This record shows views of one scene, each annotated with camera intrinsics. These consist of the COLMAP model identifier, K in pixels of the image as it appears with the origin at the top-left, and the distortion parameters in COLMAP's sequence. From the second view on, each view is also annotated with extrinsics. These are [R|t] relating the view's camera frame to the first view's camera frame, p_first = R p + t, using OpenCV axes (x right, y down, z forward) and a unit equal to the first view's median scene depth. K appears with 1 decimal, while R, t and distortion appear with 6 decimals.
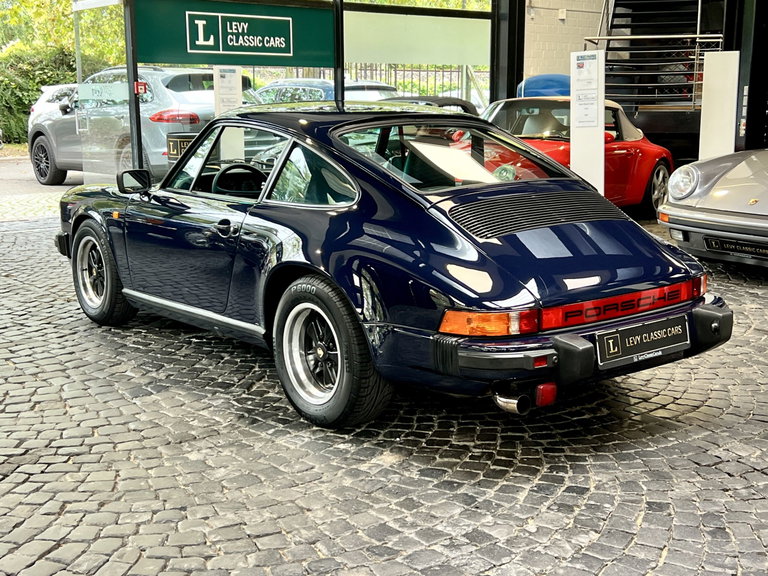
lens RADIAL K [[1008.9, 0, 384.0], [0, 1008.9, 288.0], [0, 0, 1]] dist [0.010873, 0.023260]
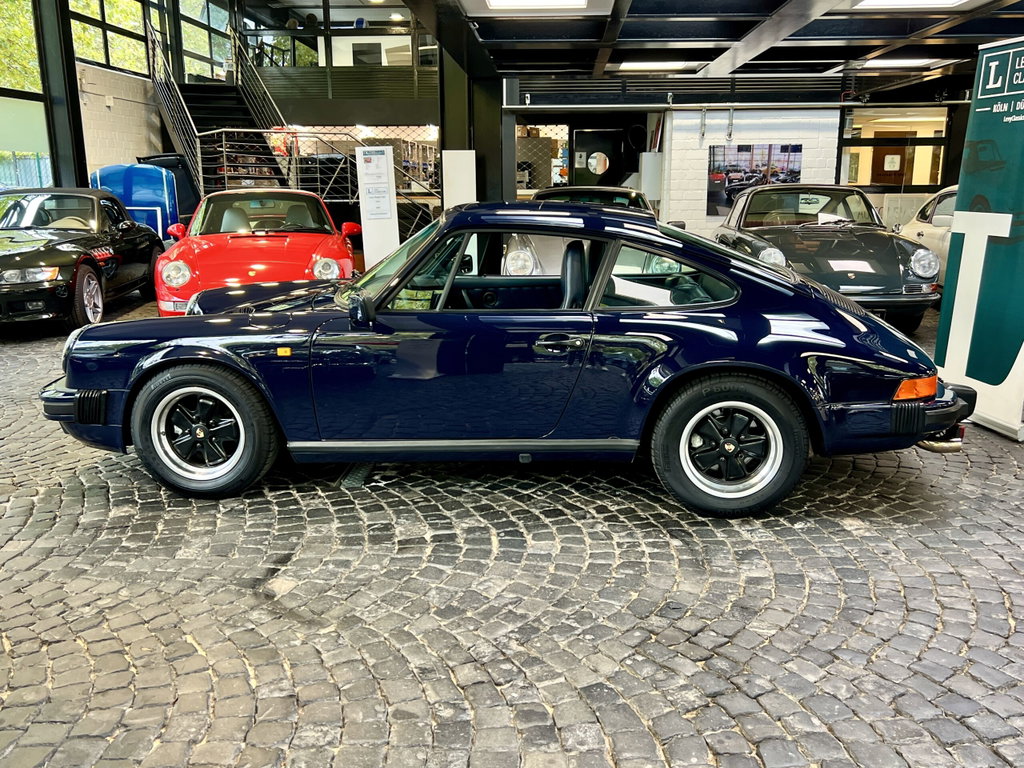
lens RADIAL K [[918.7, 0, 512.0], [0, 918.7, 384.0], [0, 0, 1]] dist [0.025407, -0.022263]
pose [[0.689108, -0.159801, 0.706819, -0.711858], [0.140766, 0.986322, 0.085753, -0.091304], [-0.710855, 0.040403, 0.702177, 0.407087]]
